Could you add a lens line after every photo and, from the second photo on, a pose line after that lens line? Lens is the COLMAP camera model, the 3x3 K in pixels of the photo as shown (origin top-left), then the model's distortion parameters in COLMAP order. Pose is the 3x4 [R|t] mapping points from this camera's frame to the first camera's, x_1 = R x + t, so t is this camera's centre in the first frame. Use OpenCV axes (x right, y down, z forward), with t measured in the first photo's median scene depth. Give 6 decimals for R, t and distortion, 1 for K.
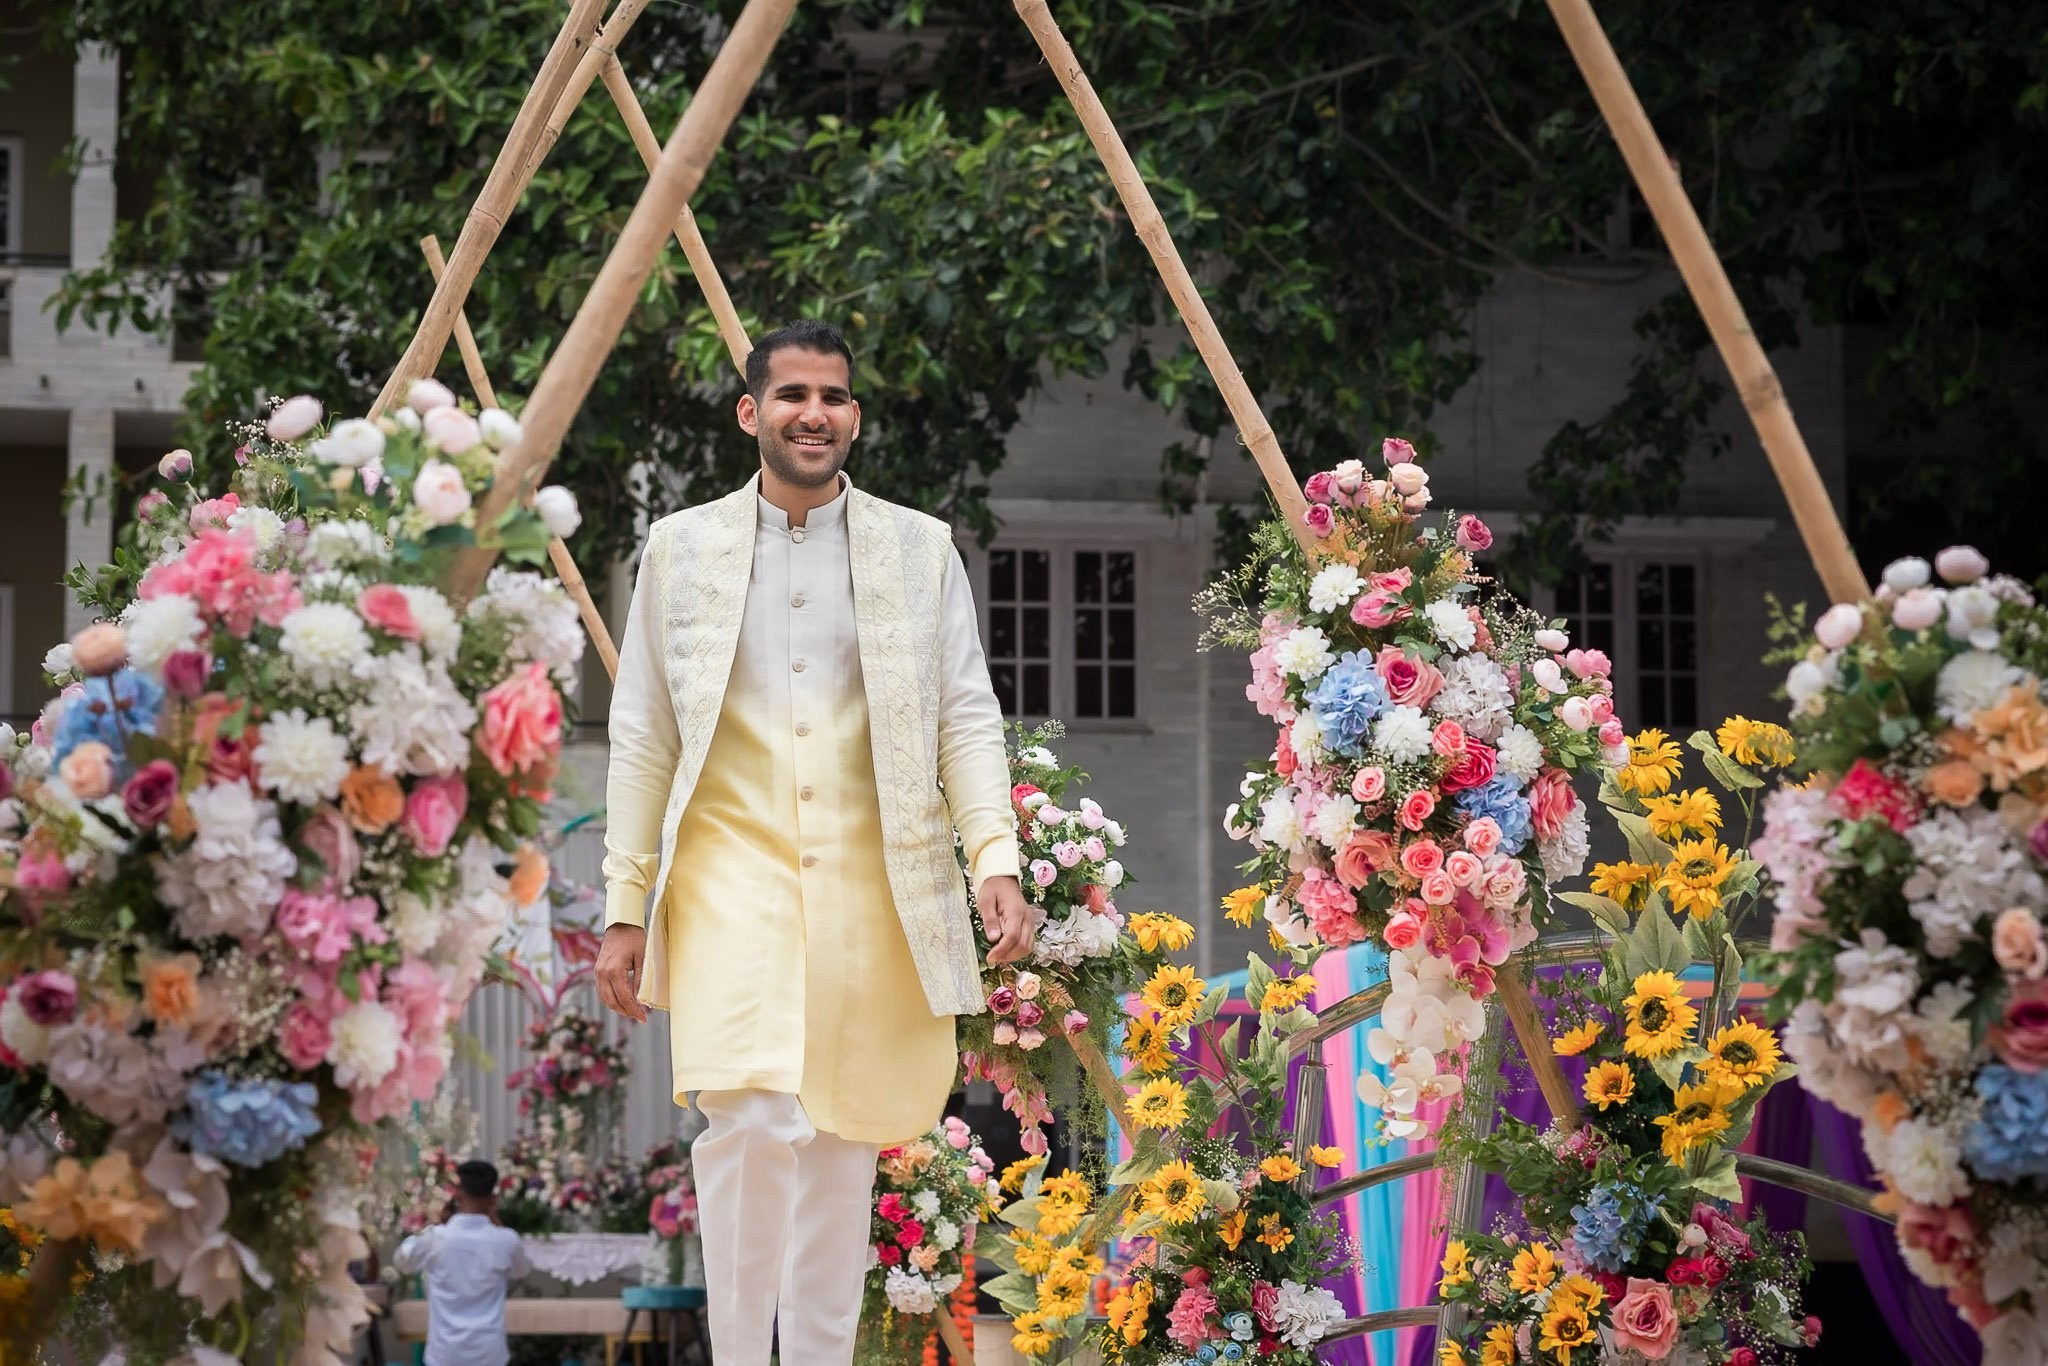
lens RADIAL K [[5432.0, 0, 1023.8], [0, 5432.0, 684.5], [0, 0, 1]] dist [0.045964, 0.000000]
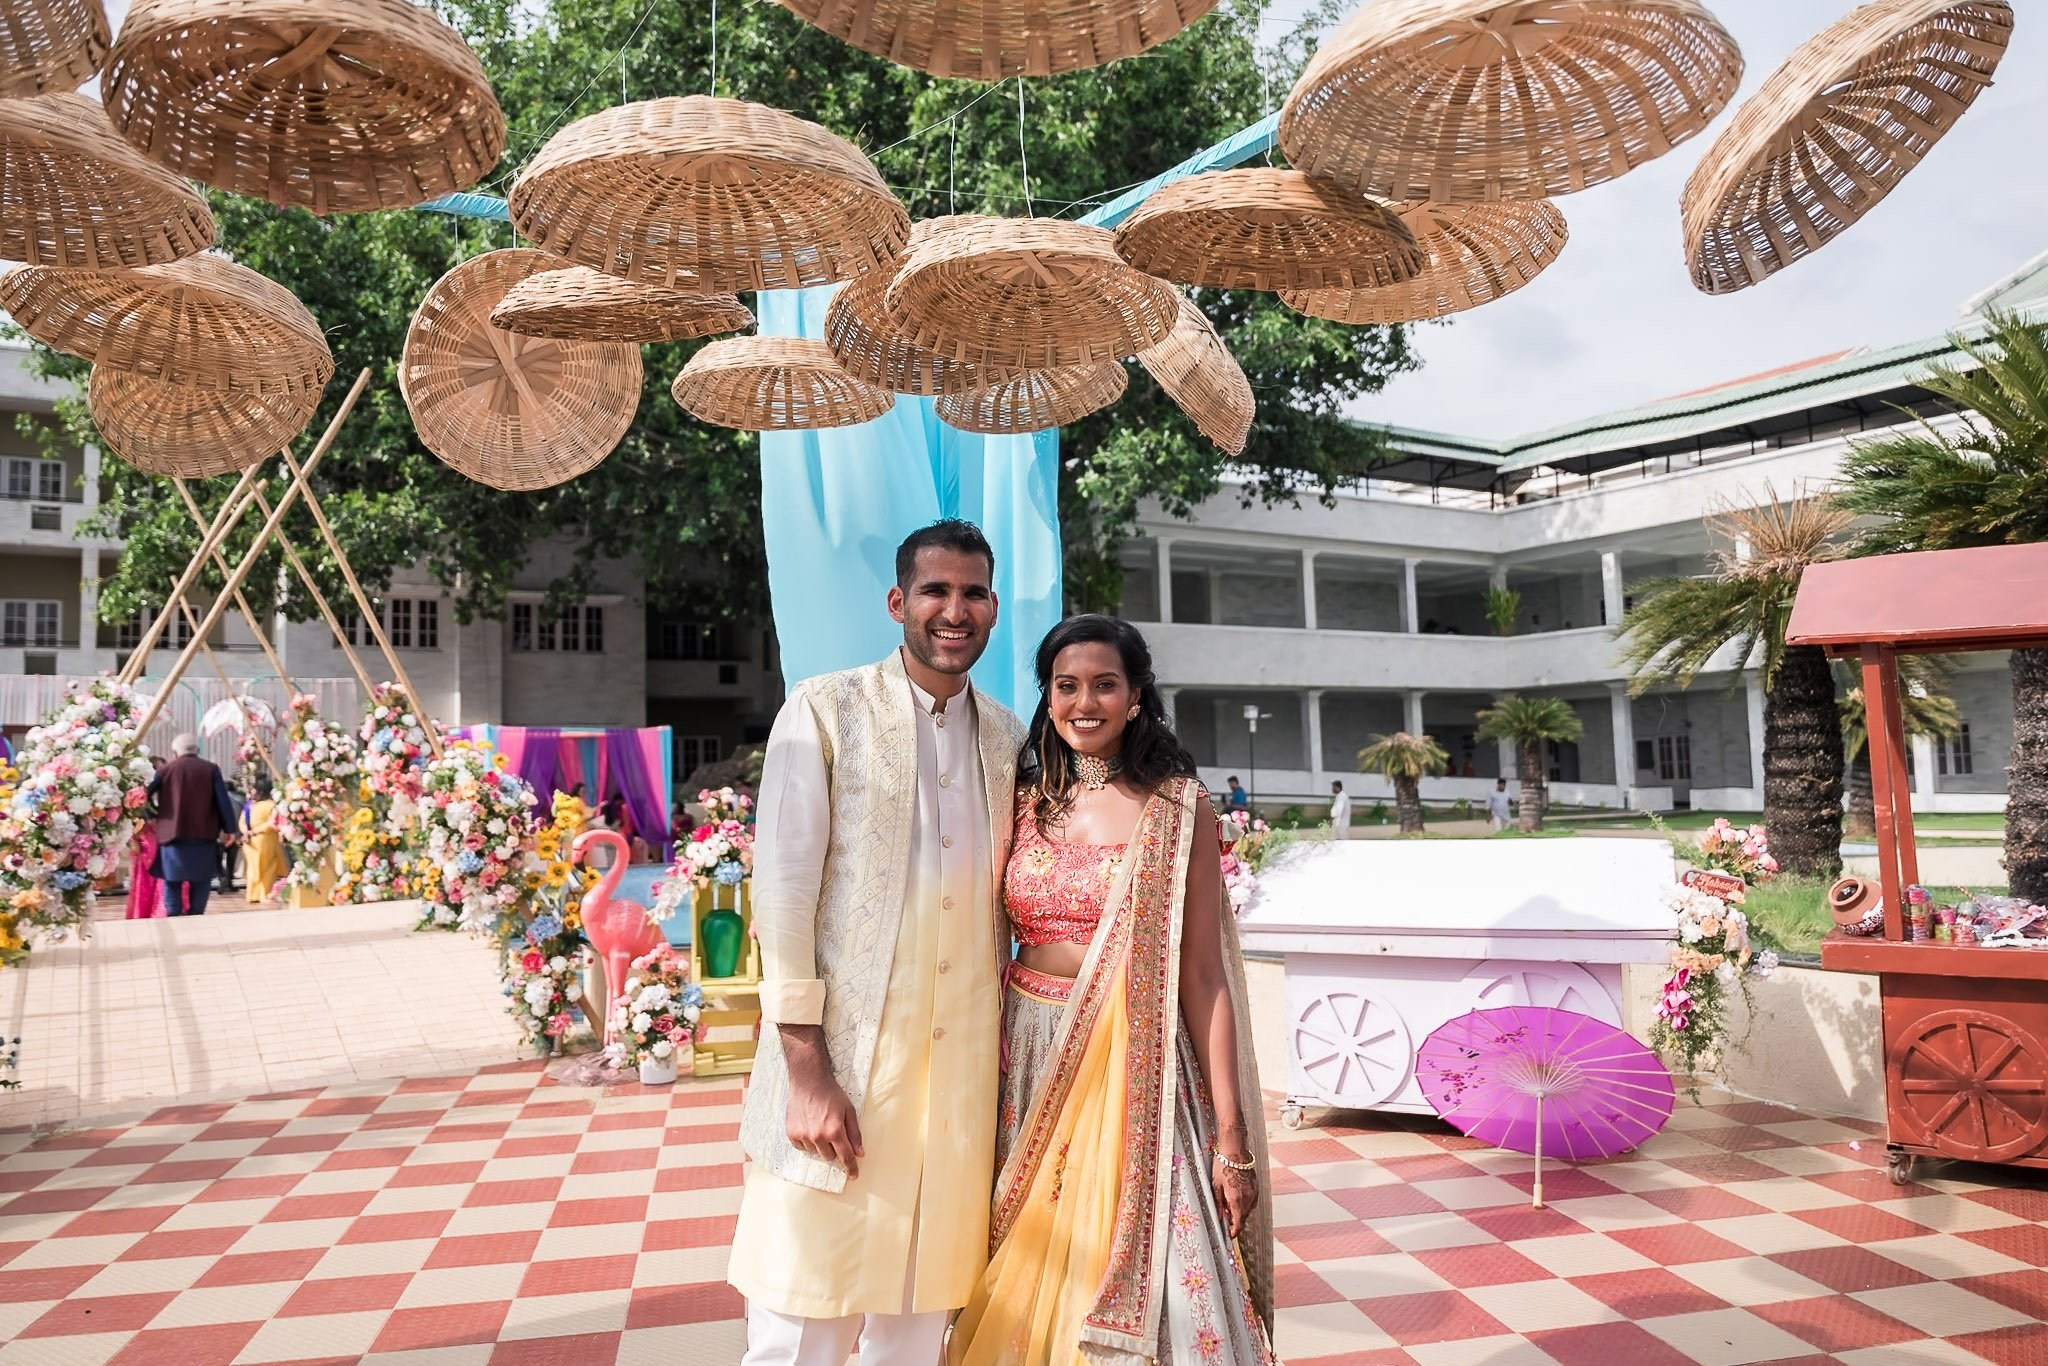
lens RADIAL K [[1412.0, 0, 1025.0], [0, 1412.0, 678.1], [0, 0, 1]] dist [-0.000205, -0.000458]
pose [[0.915230, 0.008405, 0.402844, 0.074190], [-0.018592, 0.999598, 0.021386, -0.081217], [-0.402502, -0.027063, 0.915019, -0.279563]]
